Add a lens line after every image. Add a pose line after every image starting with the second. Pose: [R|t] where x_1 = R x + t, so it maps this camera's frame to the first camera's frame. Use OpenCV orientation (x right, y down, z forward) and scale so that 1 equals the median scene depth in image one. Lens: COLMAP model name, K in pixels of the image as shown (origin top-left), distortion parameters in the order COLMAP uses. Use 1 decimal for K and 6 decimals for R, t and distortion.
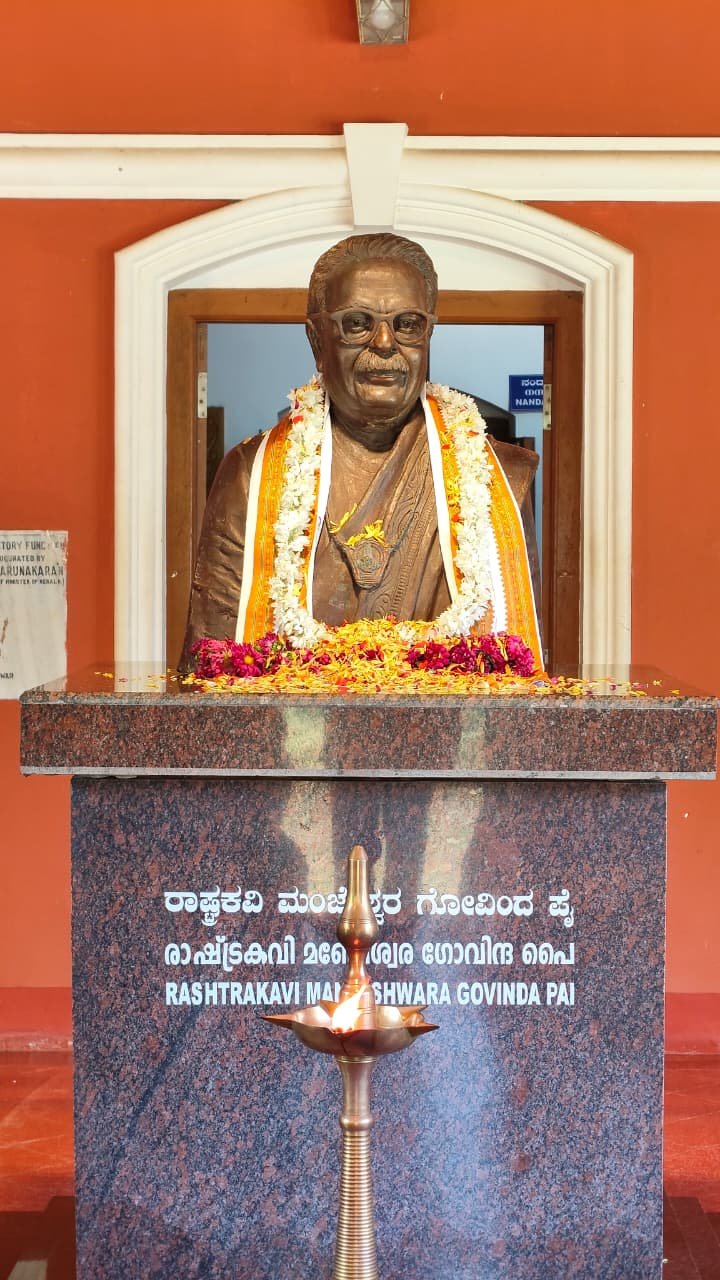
lens RADIAL K [[2743.8, 0, 377.8], [0, 2743.8, 668.3], [0, 0, 1]] dist [-0.064916, 0.000000]
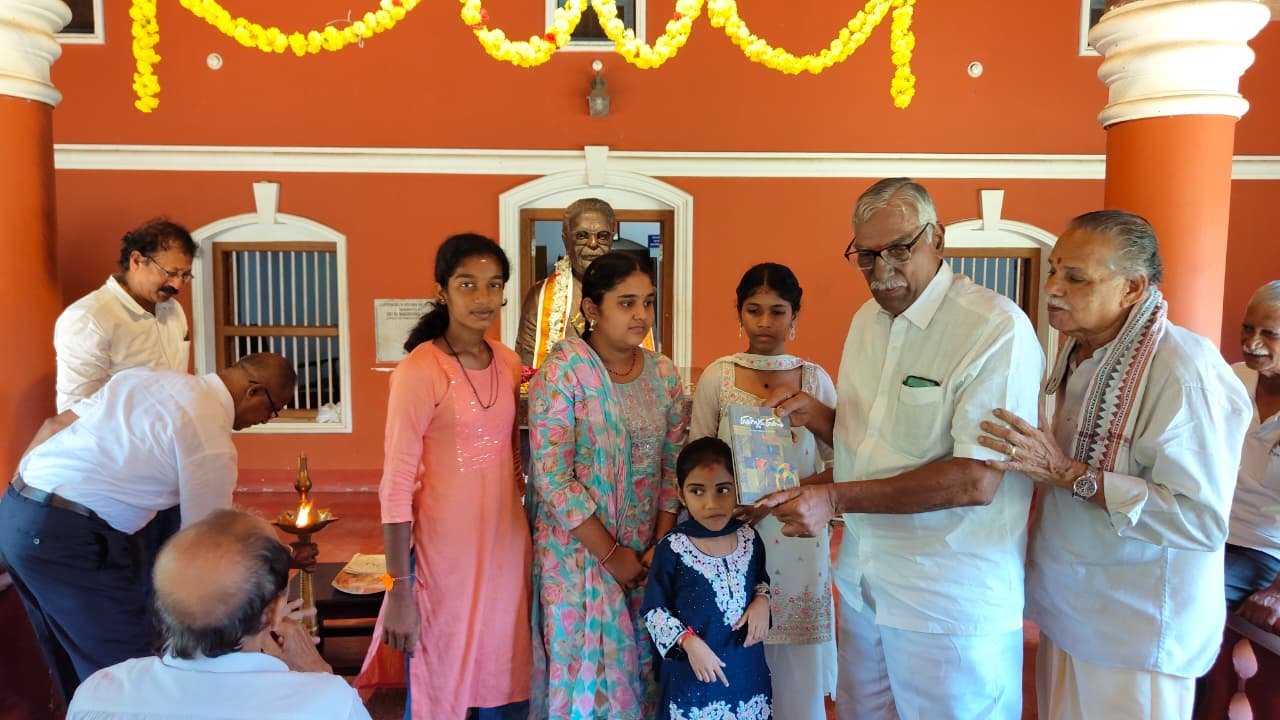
lens RADIAL K [[894.5, 0, 635.9], [0, 894.5, 353.0], [0, 0, 1]] dist [0.024001, -0.017968]
pose [[0.999459, -0.002348, 0.032799, 0.014071], [0.001129, 0.999310, 0.037131, -0.051383], [-0.032864, -0.037074, 0.998772, 0.201651]]
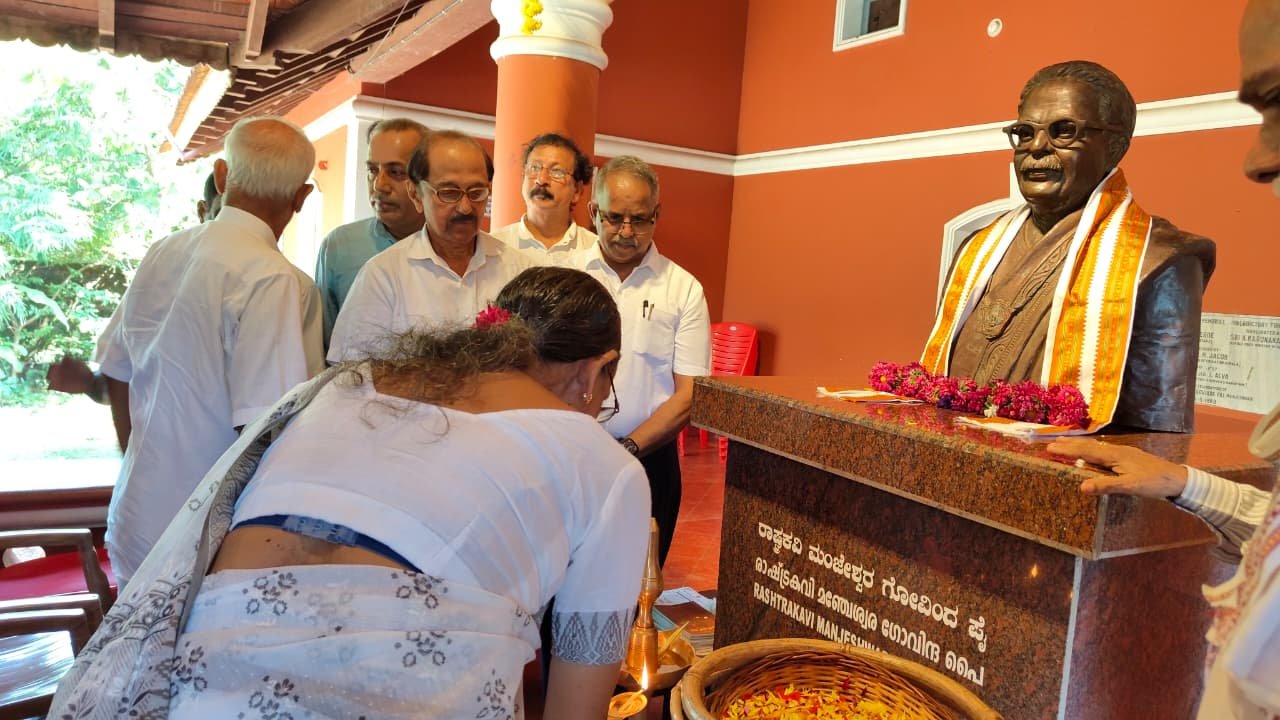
lens RADIAL K [[894.5, 0, 633.6], [0, 894.5, 357.7], [0, 0, 1]] dist [0.024001, -0.017968]
pose [[0.500024, 0.109781, -0.859025, 0.276863], [-0.109484, 0.991987, 0.063045, -0.028475], [0.859063, 0.062525, 0.508037, 0.639892]]
